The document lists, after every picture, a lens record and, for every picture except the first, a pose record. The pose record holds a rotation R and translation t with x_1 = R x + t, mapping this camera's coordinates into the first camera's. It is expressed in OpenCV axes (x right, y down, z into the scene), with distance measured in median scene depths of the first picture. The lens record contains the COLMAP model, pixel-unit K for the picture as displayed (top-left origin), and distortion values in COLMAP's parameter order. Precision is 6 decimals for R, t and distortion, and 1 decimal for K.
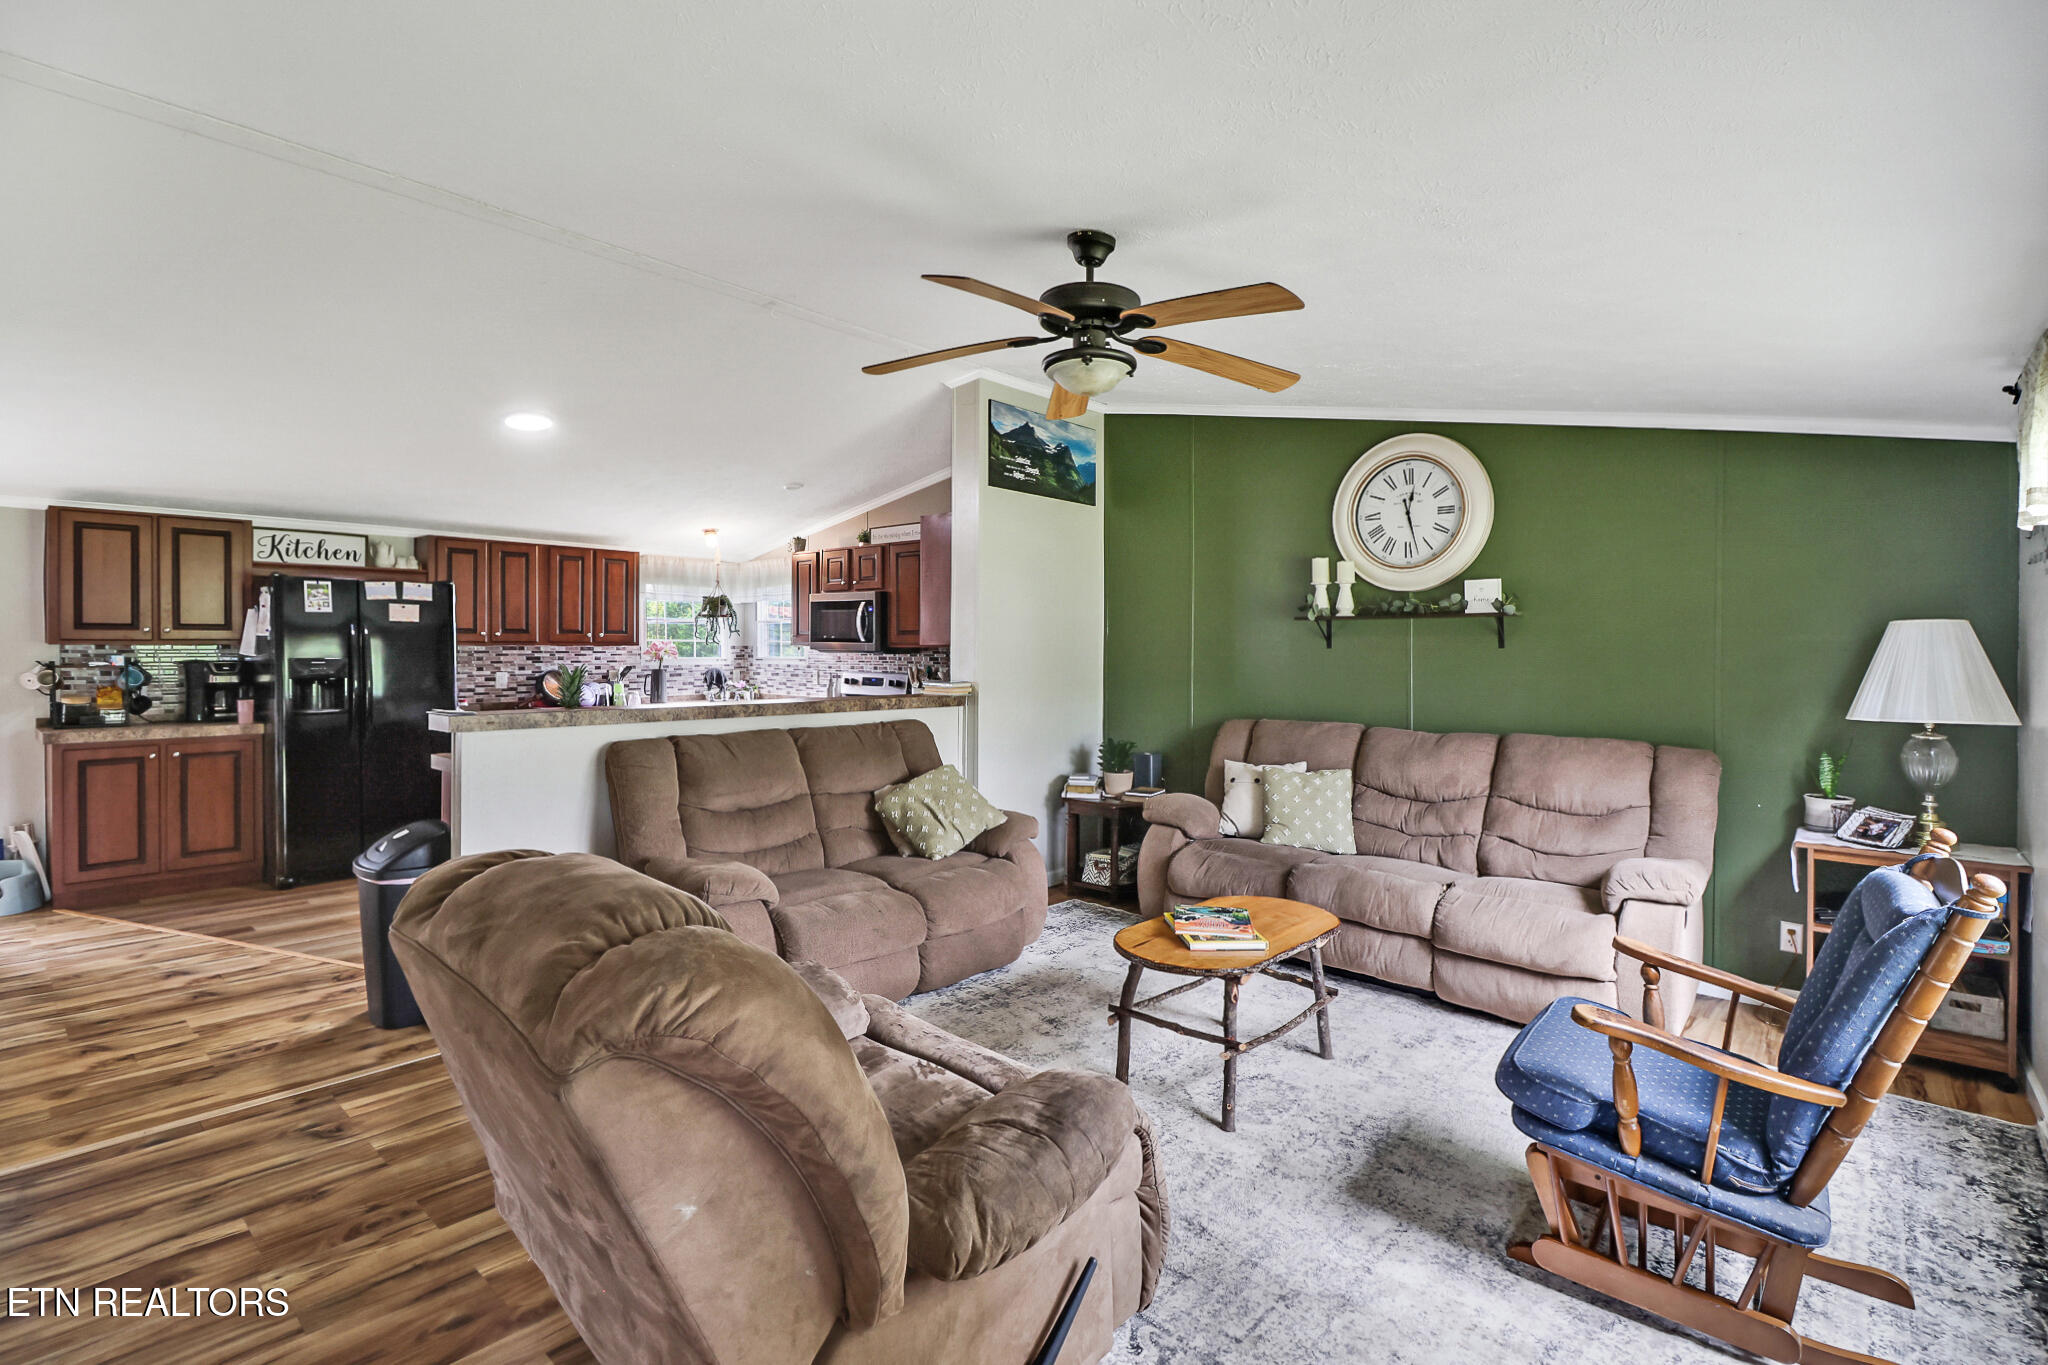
lens RADIAL K [[964.2, 0, 1071.2], [0, 964.2, 658.0], [0, 0, 1]] dist [-0.022956, 0.000251]
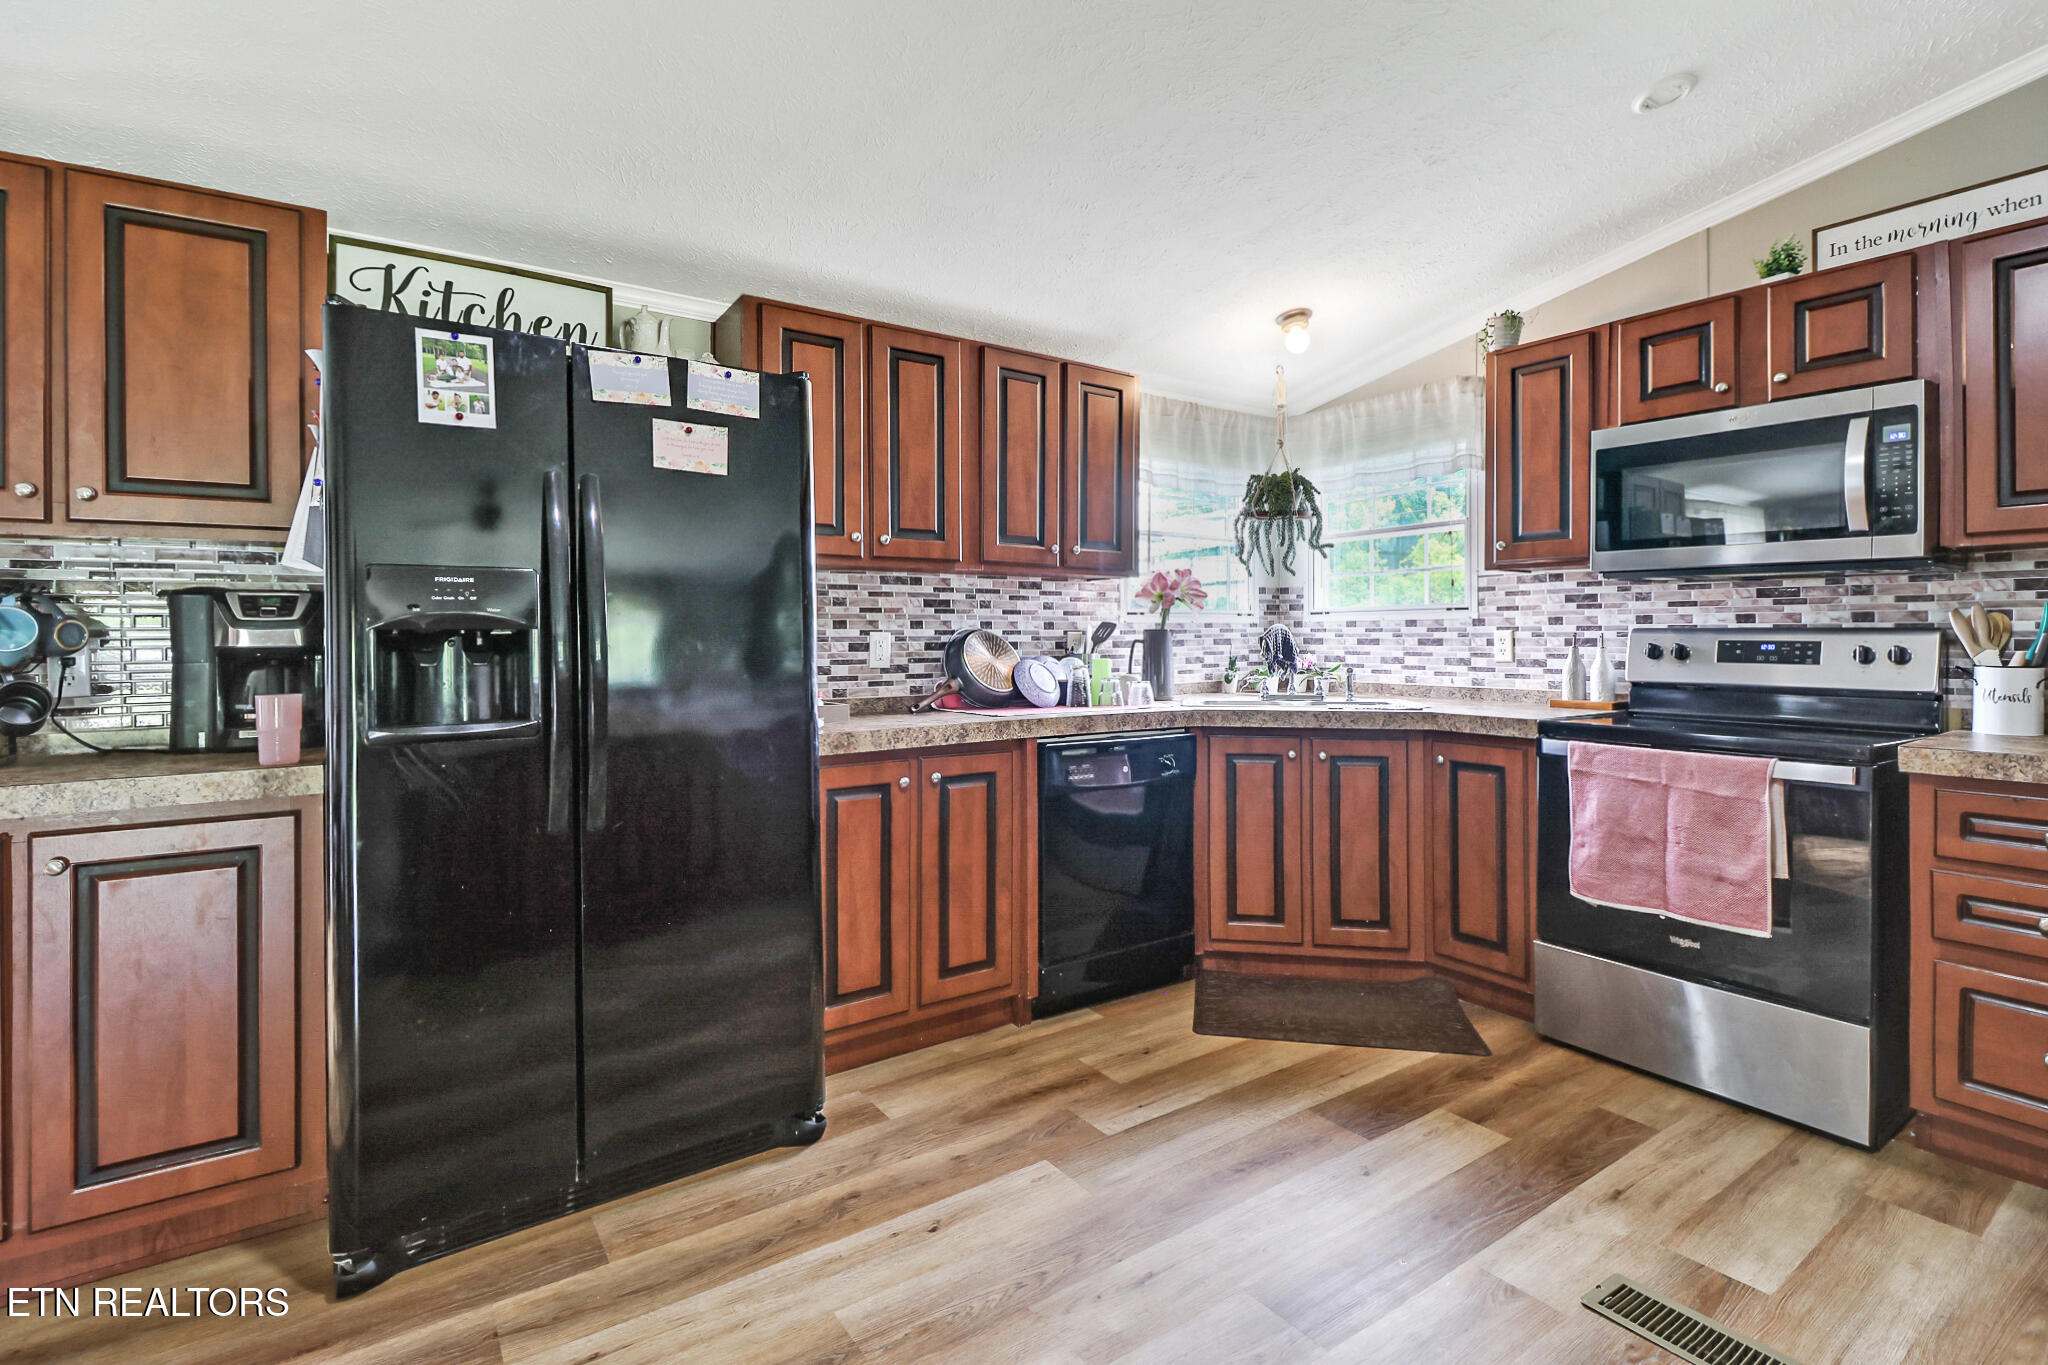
lens RADIAL K [[964.2, 0, 1045.2], [0, 964.2, 638.2], [0, 0, 1]] dist [-0.022956, 0.000251]
pose [[0.966755, -0.007567, -0.255594, -0.518155], [0.005307, 0.999940, -0.009531, 0.029139], [0.255651, 0.007858, 0.966737, 0.742155]]
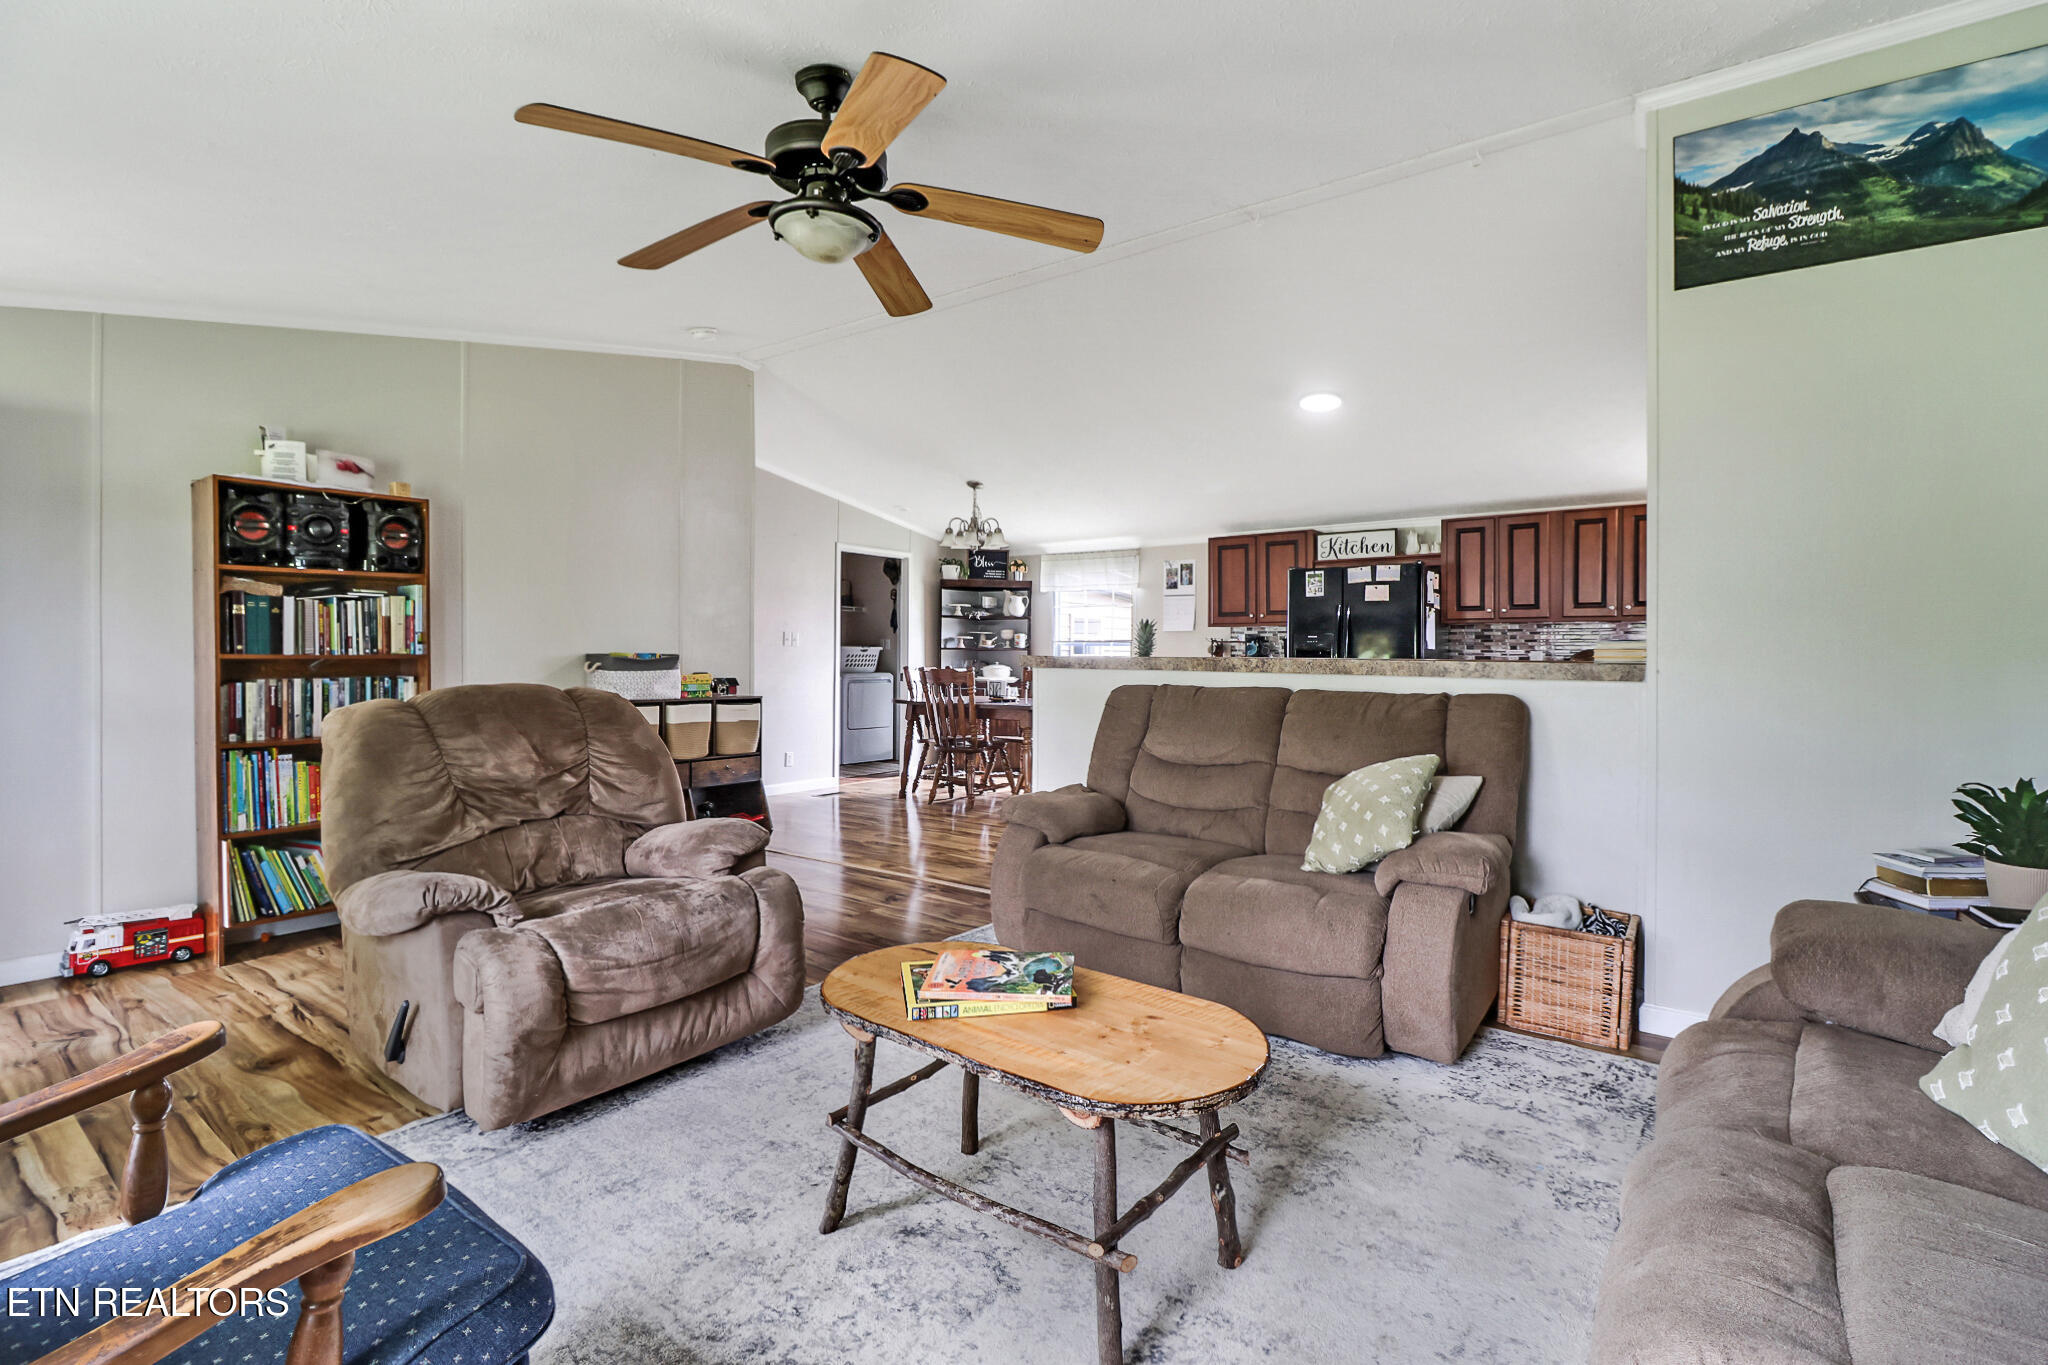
lens RADIAL K [[964.2, 0, 1019.5], [0, 964.2, 665.7], [0, 0, 1]] dist [-0.022956, 0.000251]
pose [[0.037034, 0.005015, -0.999301, 0.441037], [-0.016677, 0.999851, 0.004400, 0.043020], [0.999175, 0.016502, 0.037112, 0.580766]]
